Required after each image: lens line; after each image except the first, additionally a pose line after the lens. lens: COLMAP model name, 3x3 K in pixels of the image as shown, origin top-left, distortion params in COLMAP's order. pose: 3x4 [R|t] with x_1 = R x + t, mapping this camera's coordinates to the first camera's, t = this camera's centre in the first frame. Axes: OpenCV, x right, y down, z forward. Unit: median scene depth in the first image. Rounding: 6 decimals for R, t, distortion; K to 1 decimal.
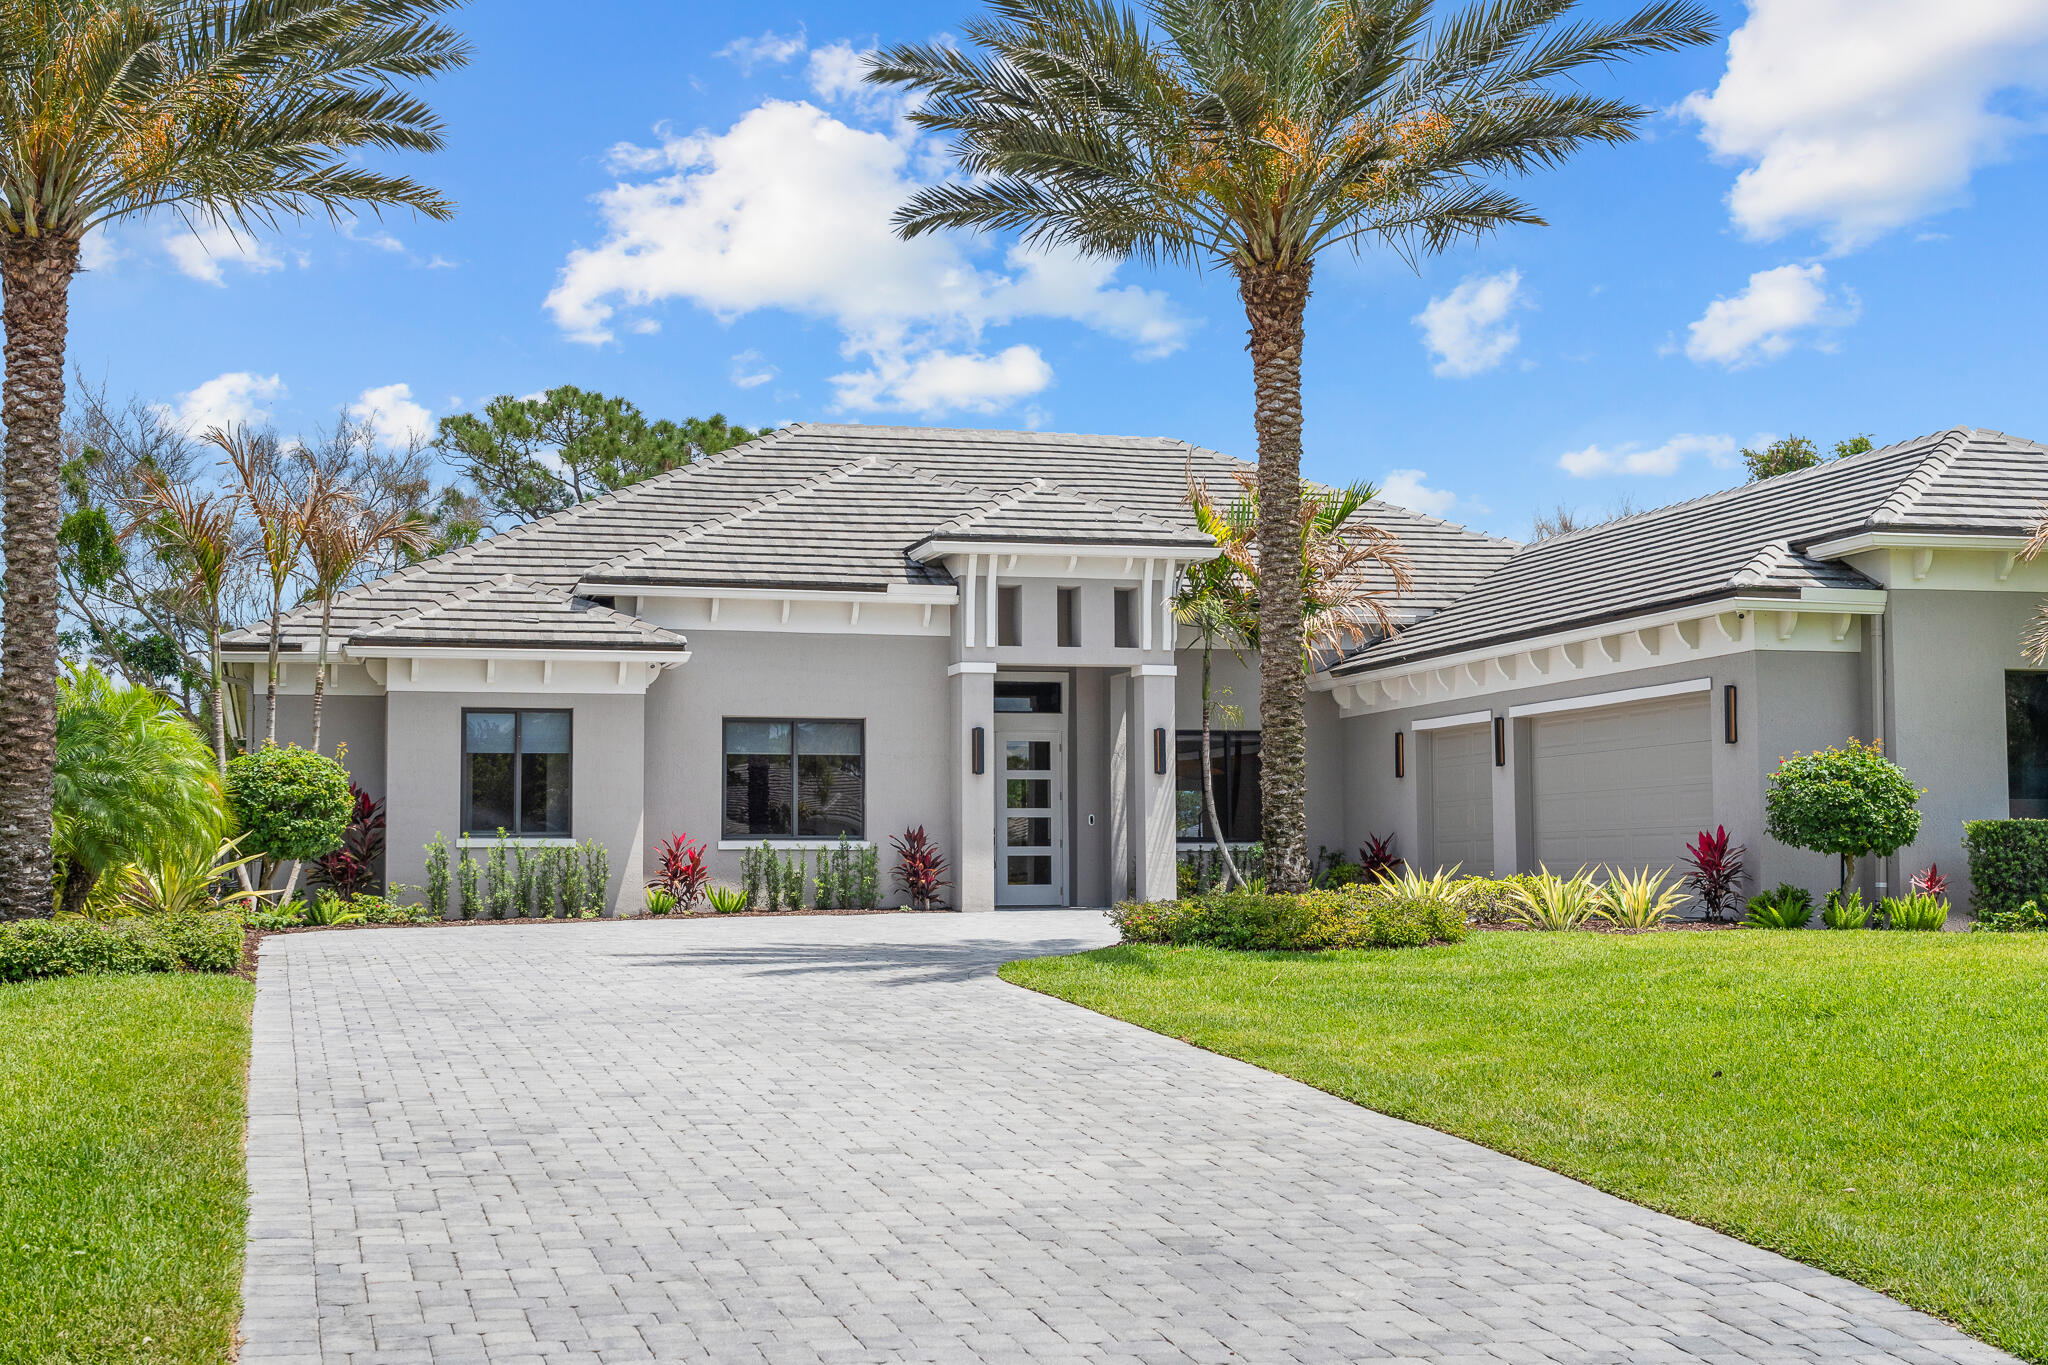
lens RADIAL K [[2768.8, 0, 1024.0], [0, 2768.8, 682.5], [0, 0, 1]] dist [0.007815, 0.096711]
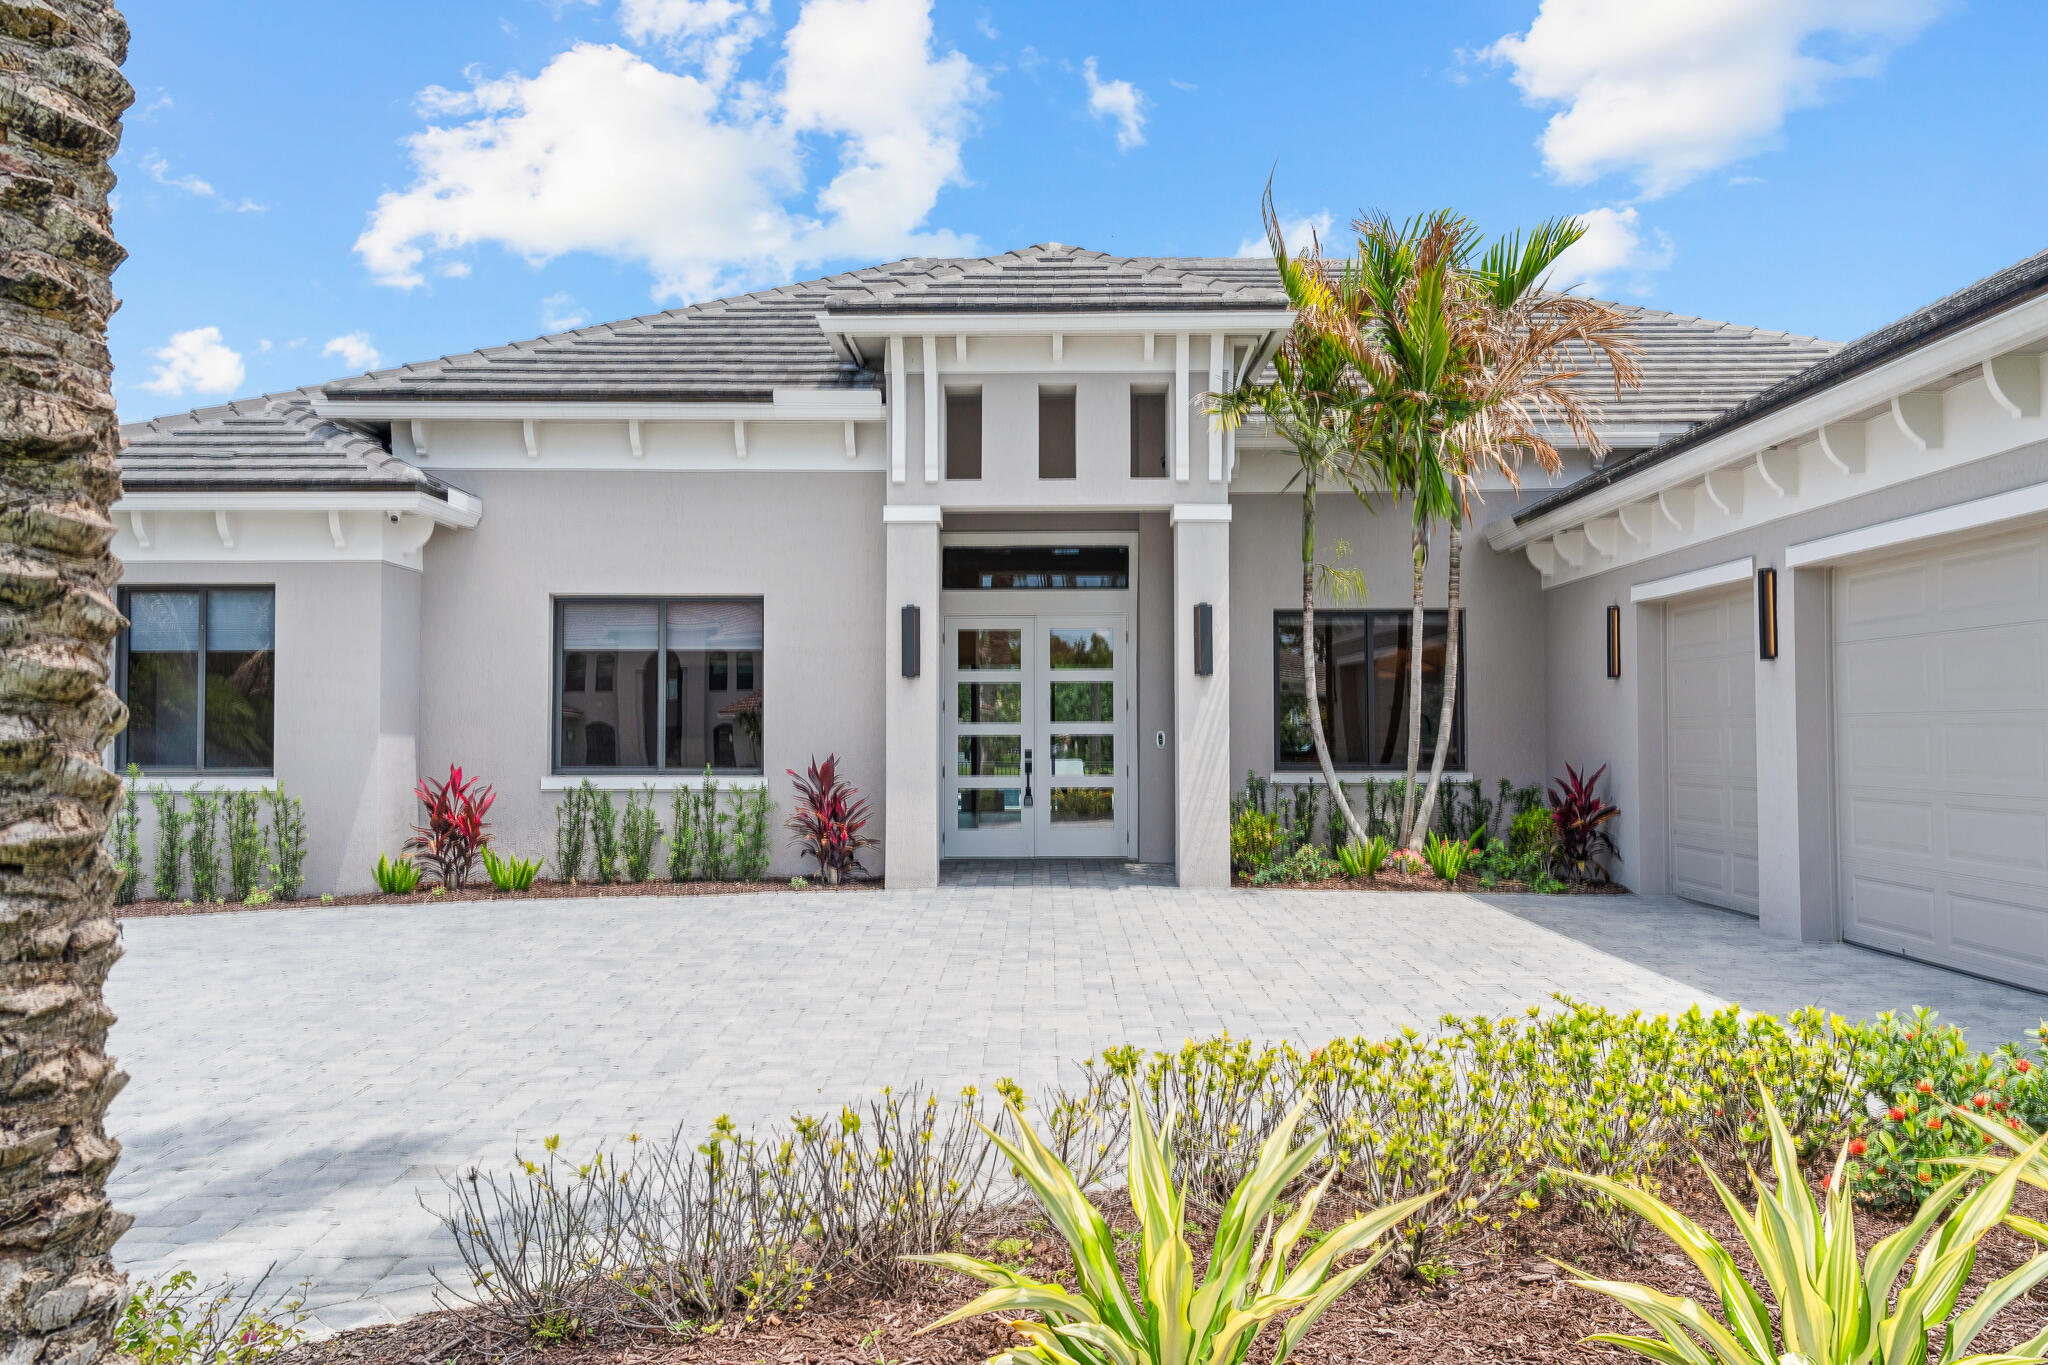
lens RADIAL K [[1748.5, 0, 1024.0], [0, 1748.5, 682.5], [0, 0, 1]] dist [-0.002776, -0.000646]
pose [[0.962619, -0.003882, -0.270831, 0.126972], [0.015152, 0.999103, 0.039535, 0.019519], [0.270435, -0.042161, 0.961815, 0.645933]]
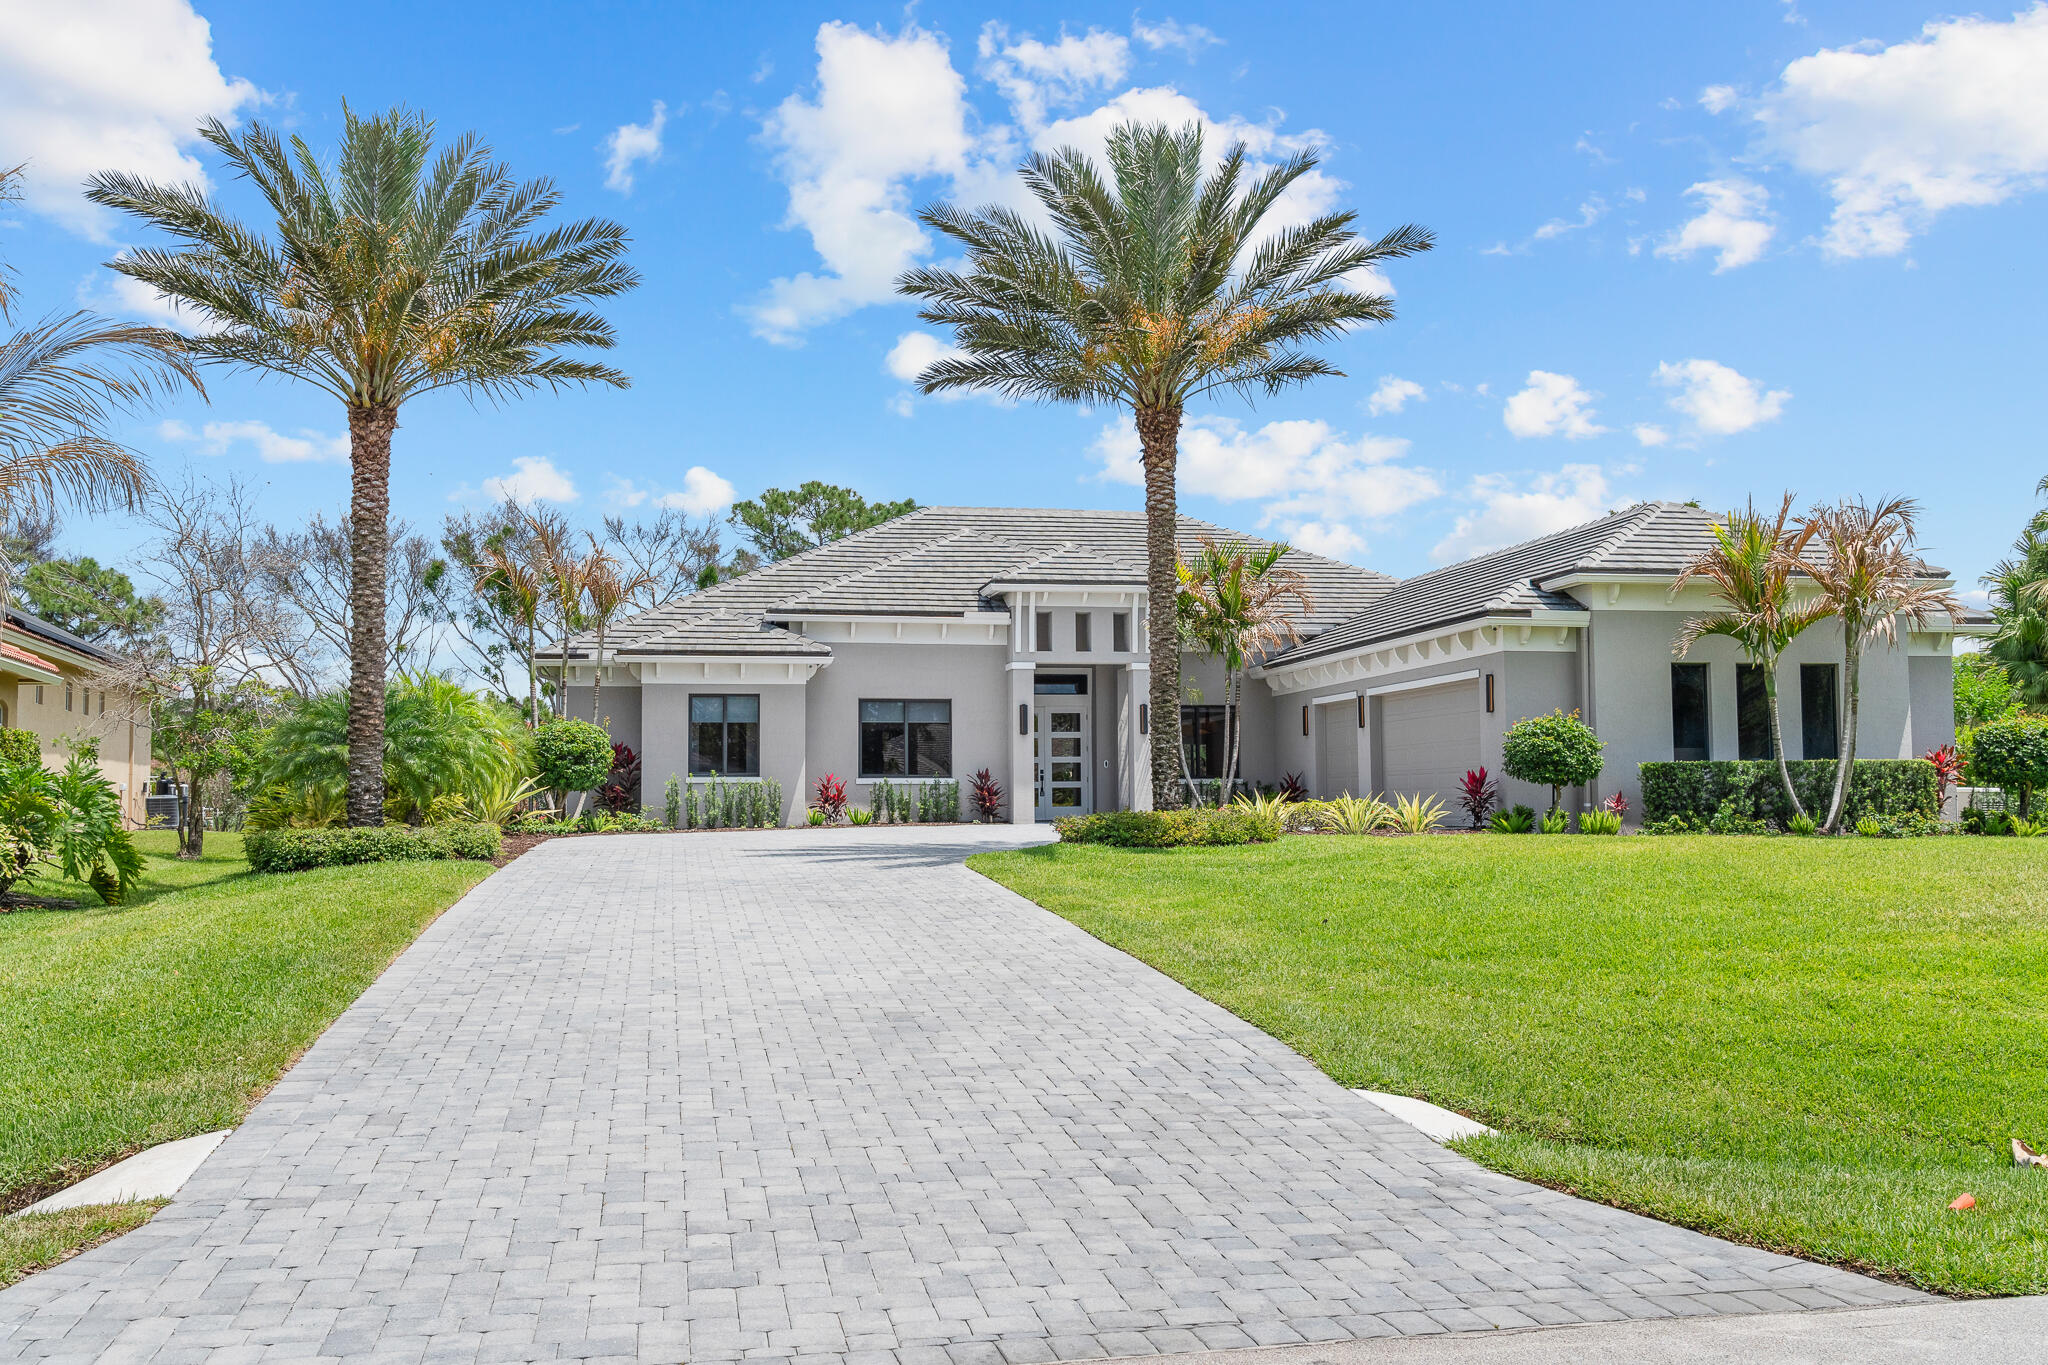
lens RADIAL K [[1860.6, 0, 1024.0], [0, 1860.6, 682.5], [0, 0, 1]] dist [-0.001638, -0.004606]
pose [[0.996912, -0.006858, -0.078221, 0.068412], [0.007308, 0.999958, 0.005467, -0.001661], [0.078181, -0.006022, 0.996921, -0.034483]]
